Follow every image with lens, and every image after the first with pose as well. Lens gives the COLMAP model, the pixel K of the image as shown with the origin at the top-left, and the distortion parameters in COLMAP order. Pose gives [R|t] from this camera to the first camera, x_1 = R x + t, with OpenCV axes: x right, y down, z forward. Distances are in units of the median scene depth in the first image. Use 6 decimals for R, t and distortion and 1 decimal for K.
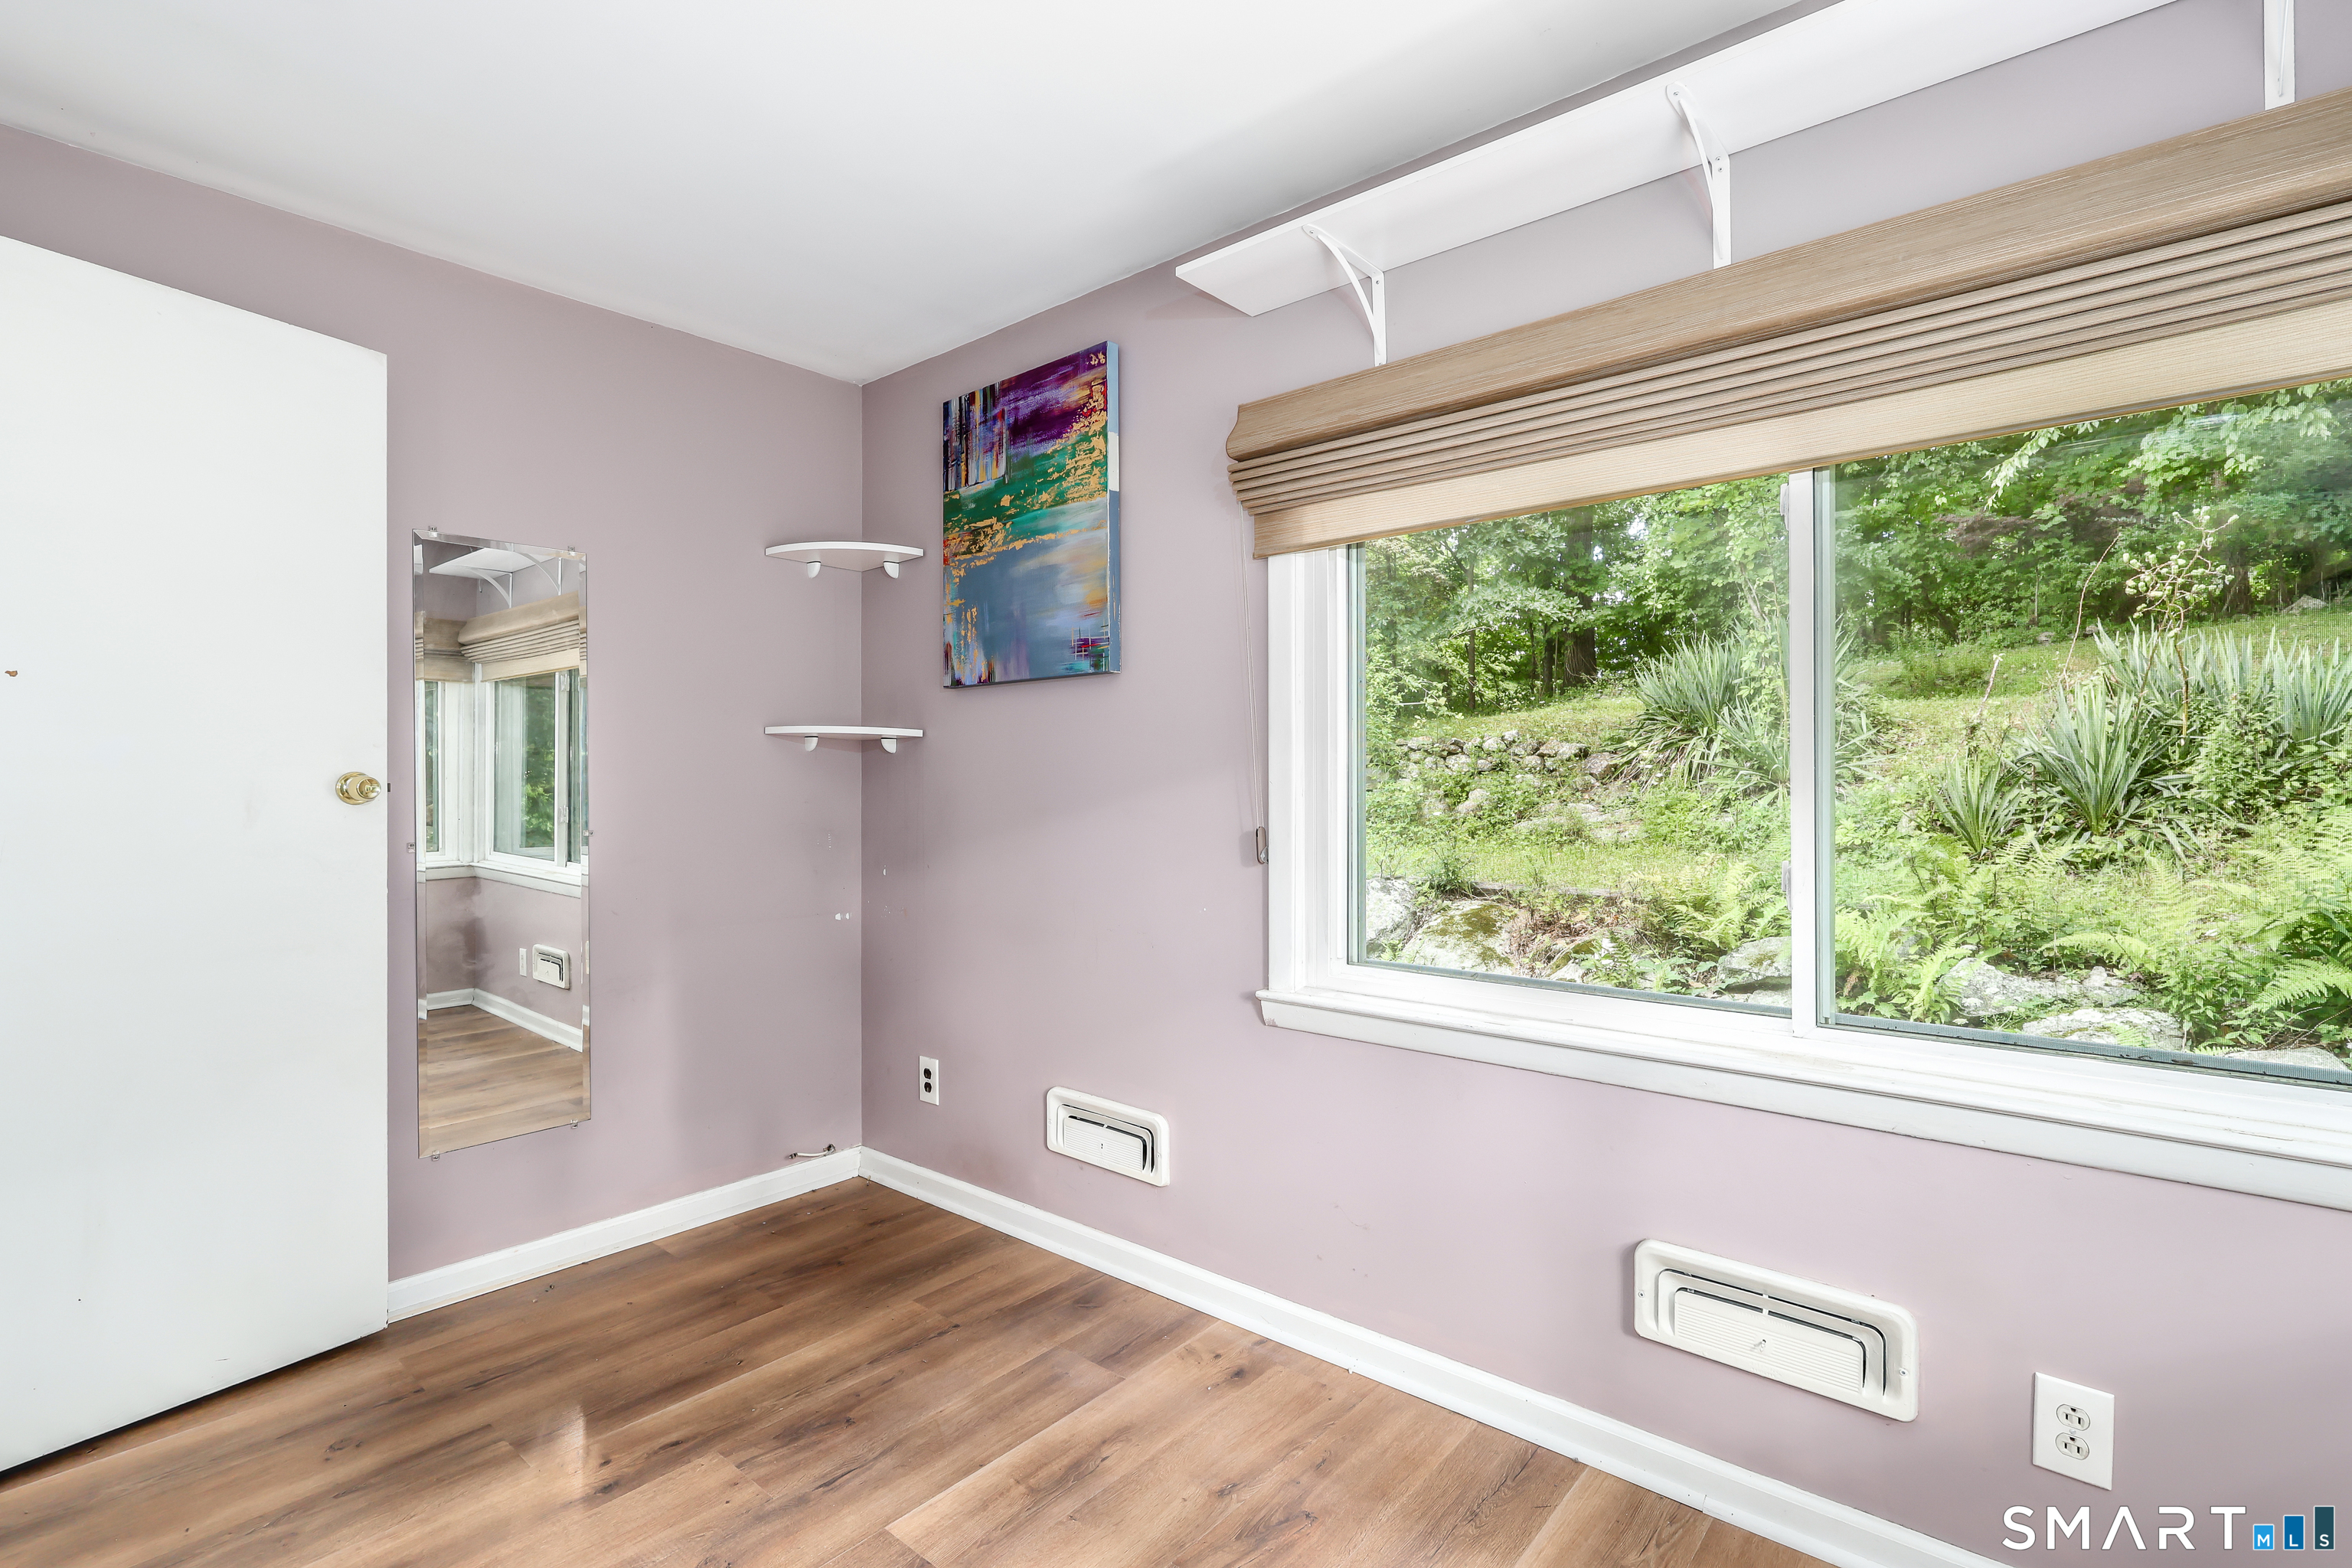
lens RADIAL K [[1085.0, 0, 1185.2], [0, 1085.0, 789.5], [0, 0, 1]] dist [-0.004001, 0.000870]
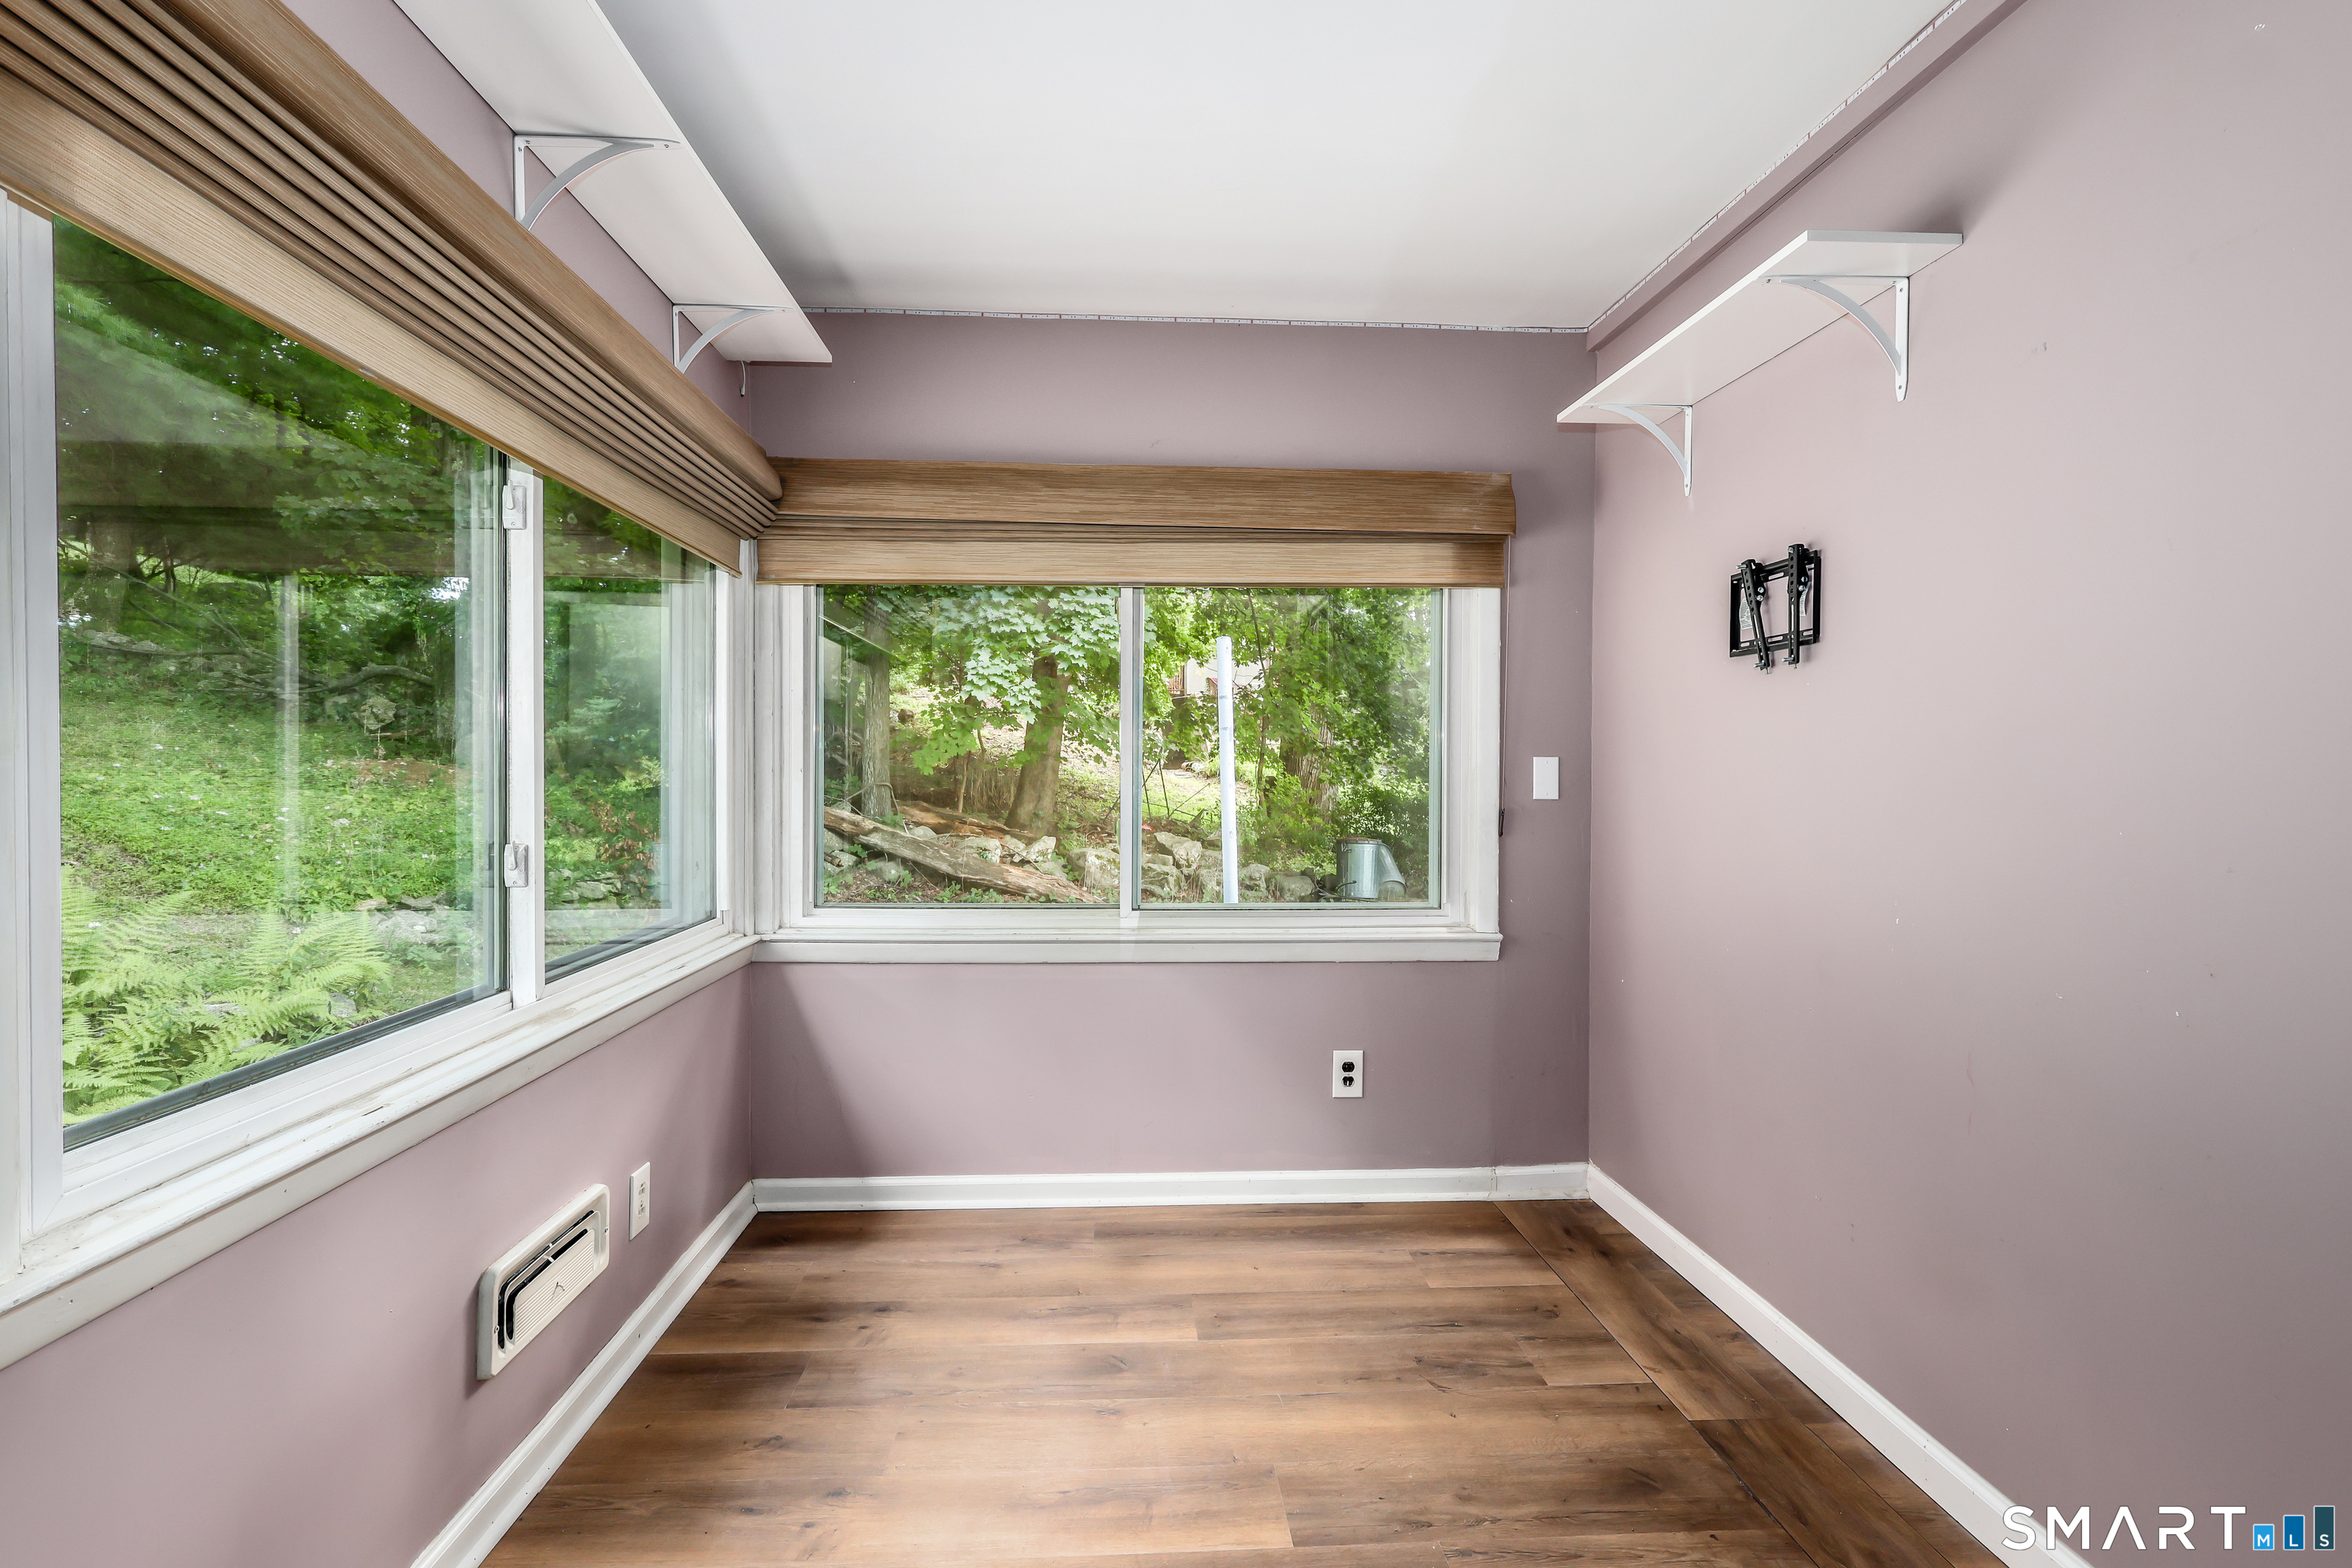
lens RADIAL K [[1085.0, 0, 1173.5], [0, 1085.0, 780.8], [0, 0, 1]] dist [-0.004001, 0.000870]
pose [[-0.691958, -0.012659, 0.721826, -0.436653], [-0.006833, 0.999916, 0.010986, -0.005743], [-0.721905, 0.002670, -0.691987, 0.844850]]
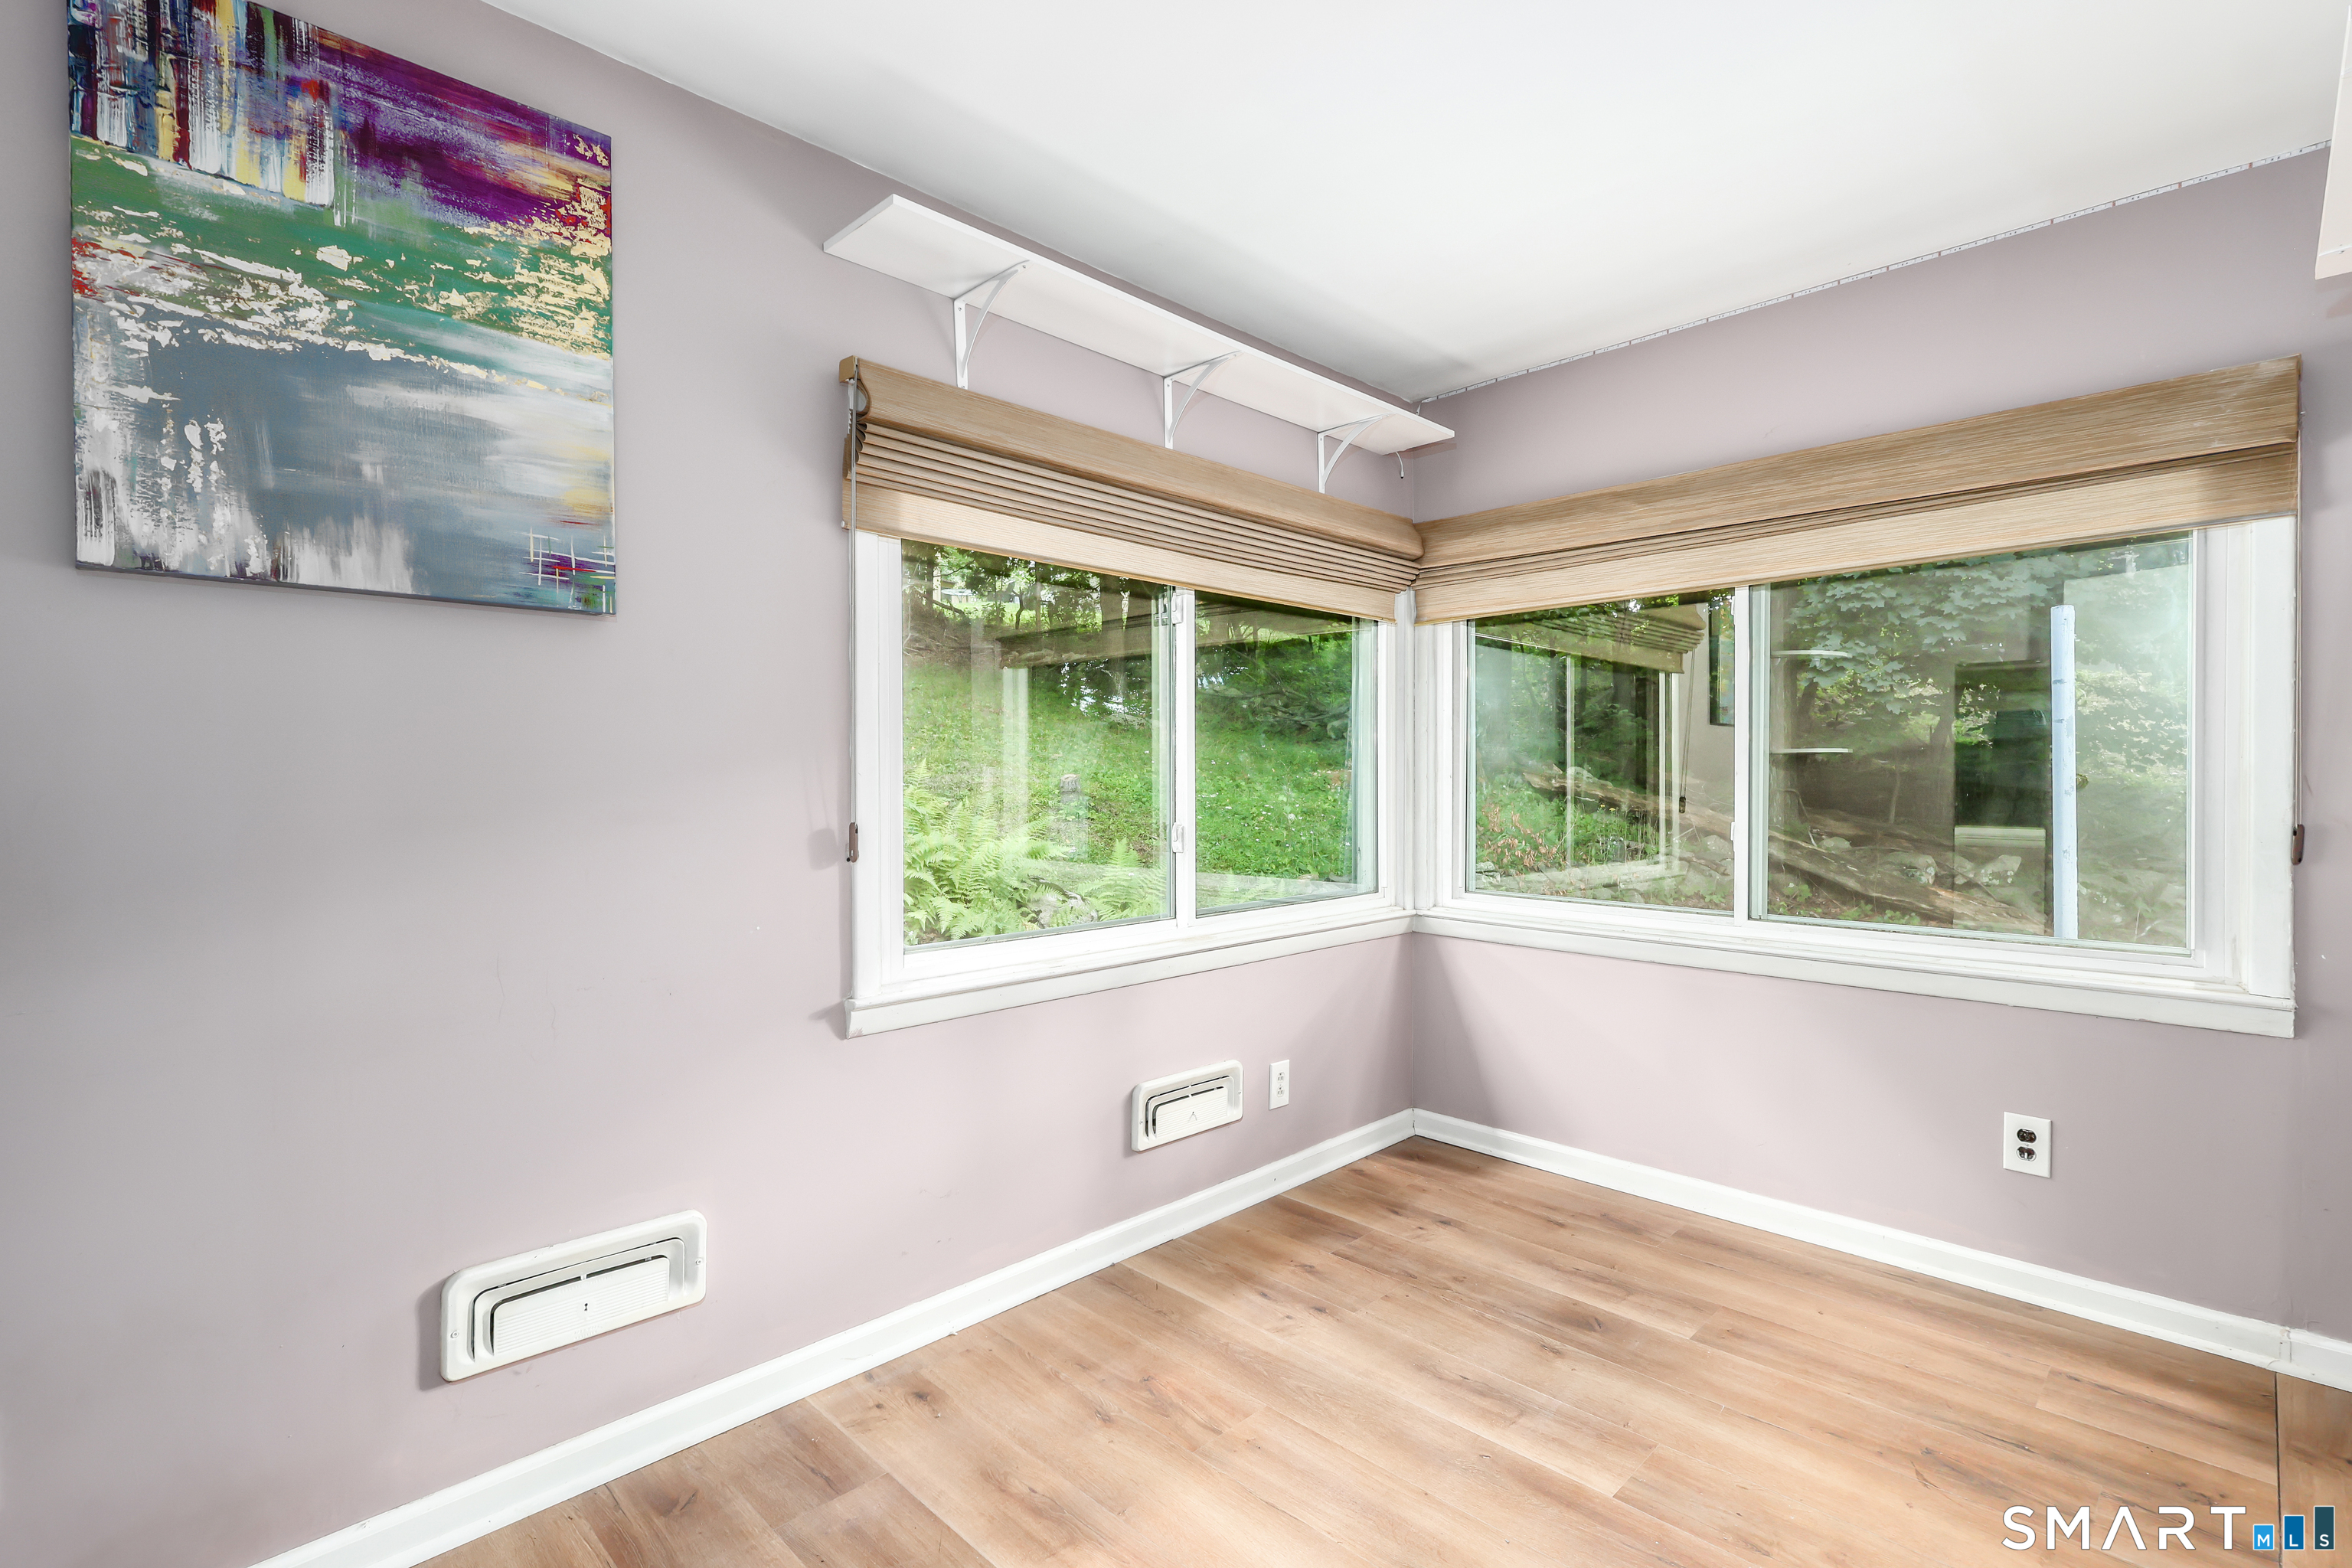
lens RADIAL K [[1085.0, 0, 1177.5], [0, 1085.0, 778.8], [0, 0, 1]] dist [-0.004001, 0.000870]
pose [[0.083834, -0.005719, 0.996463, -0.727101], [0.001507, 0.999983, 0.005612, -0.006785], [-0.996479, 0.001031, 0.083841, 0.575429]]
